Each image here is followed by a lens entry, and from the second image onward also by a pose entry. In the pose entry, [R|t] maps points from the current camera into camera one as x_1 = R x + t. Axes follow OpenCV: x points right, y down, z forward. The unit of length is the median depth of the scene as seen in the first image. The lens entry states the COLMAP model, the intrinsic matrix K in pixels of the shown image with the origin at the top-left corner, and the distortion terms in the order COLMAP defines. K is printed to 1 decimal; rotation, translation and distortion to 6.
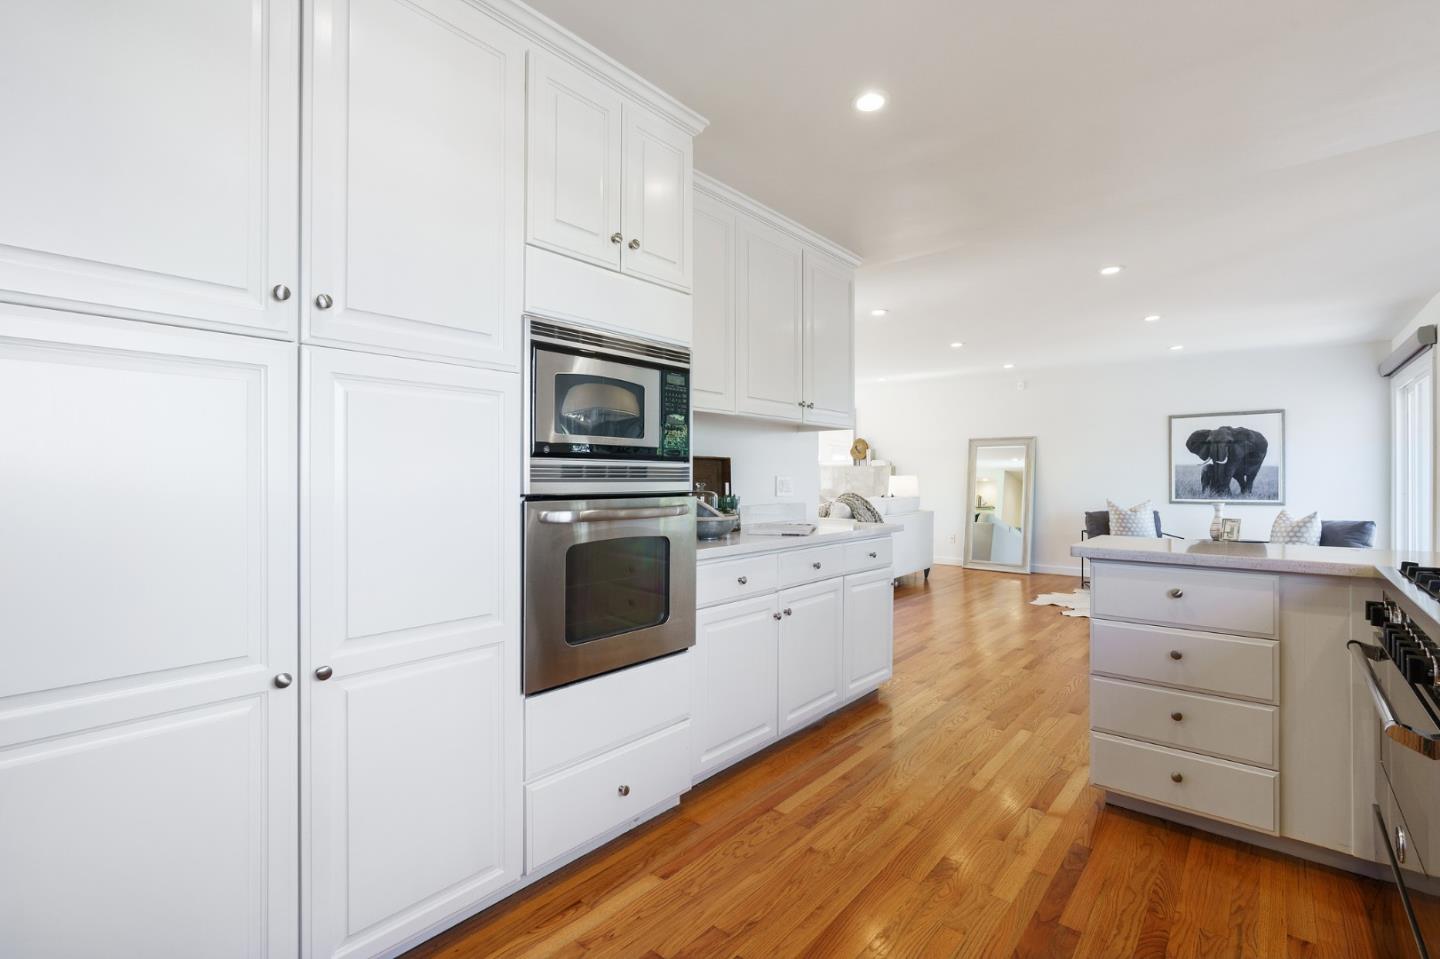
lens RADIAL K [[661.8, 0, 720.0], [0, 661.8, 479.5], [0, 0, 1]] dist [-0.000062, -0.000032]
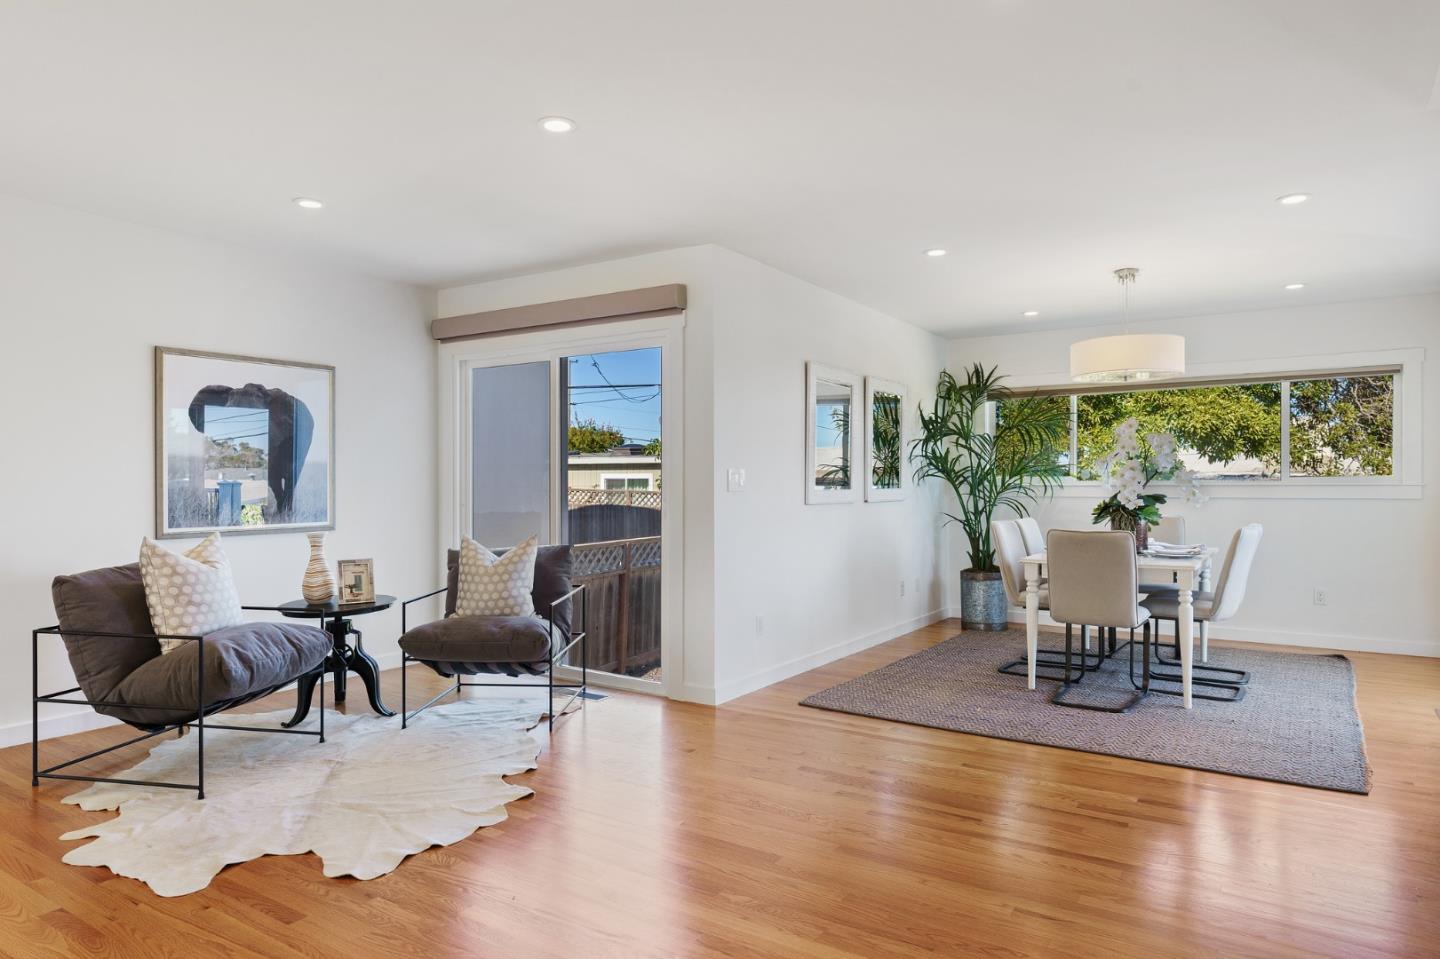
lens RADIAL K [[886.6, 0, 720.0], [0, 886.6, 479.5], [0, 0, 1]] dist [-0.001272, -0.000175]
pose [[-0.113906, 0.006935, 0.993467, 0.032587], [0.001294, 0.999976, -0.006832, 0.000172], [-0.993491, 0.000507, -0.113912, 0.727985]]
